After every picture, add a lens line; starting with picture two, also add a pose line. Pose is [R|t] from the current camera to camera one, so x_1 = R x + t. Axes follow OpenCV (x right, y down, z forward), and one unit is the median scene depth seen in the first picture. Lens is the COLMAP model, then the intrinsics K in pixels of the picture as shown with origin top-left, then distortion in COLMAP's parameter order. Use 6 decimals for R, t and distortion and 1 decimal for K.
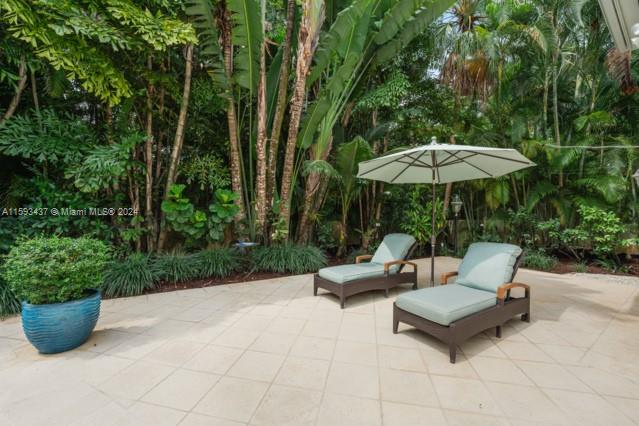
lens RADIAL K [[261.6, 0, 320.0], [0, 261.6, 215.2], [0, 0, 1]] dist [-0.009076, 0.001046]
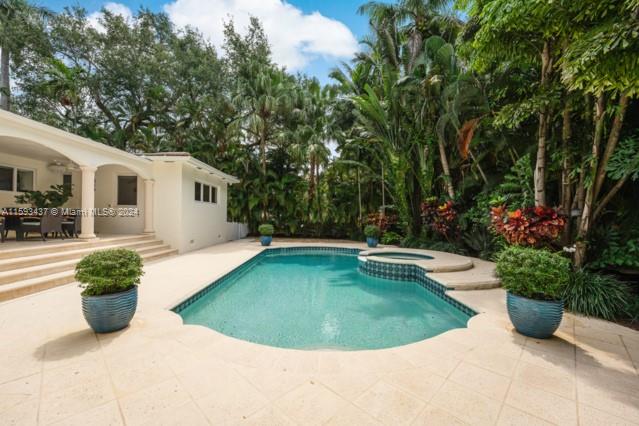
lens RADIAL K [[261.6, 0, 318.9], [0, 261.6, 216.5], [0, 0, 1]] dist [-0.009076, 0.001046]
pose [[-0.572452, -0.027250, -0.819485, 0.614075], [-0.021258, 0.999605, -0.018389, -0.021221], [0.819663, 0.006894, -0.572805, 0.781891]]
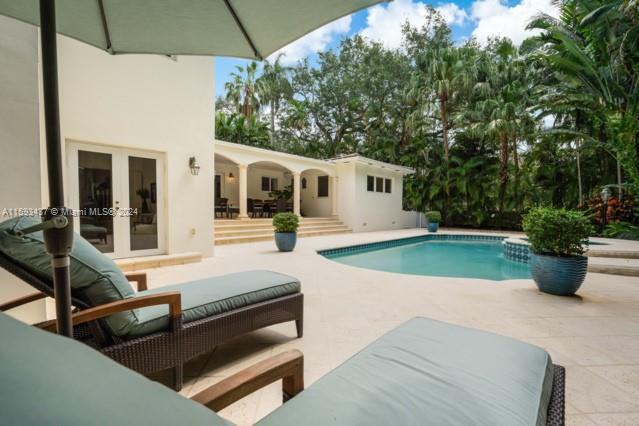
lens RADIAL K [[292.6, 0, 322.2], [0, 292.6, 214.3], [0, 0, 1]] dist [0.002249, 0.000675]
pose [[-0.975609, -0.018695, -0.218718, 0.462679], [-0.019718, 0.999802, 0.002494, 0.112475], [0.218628, 0.006746, -0.975785, 1.886044]]
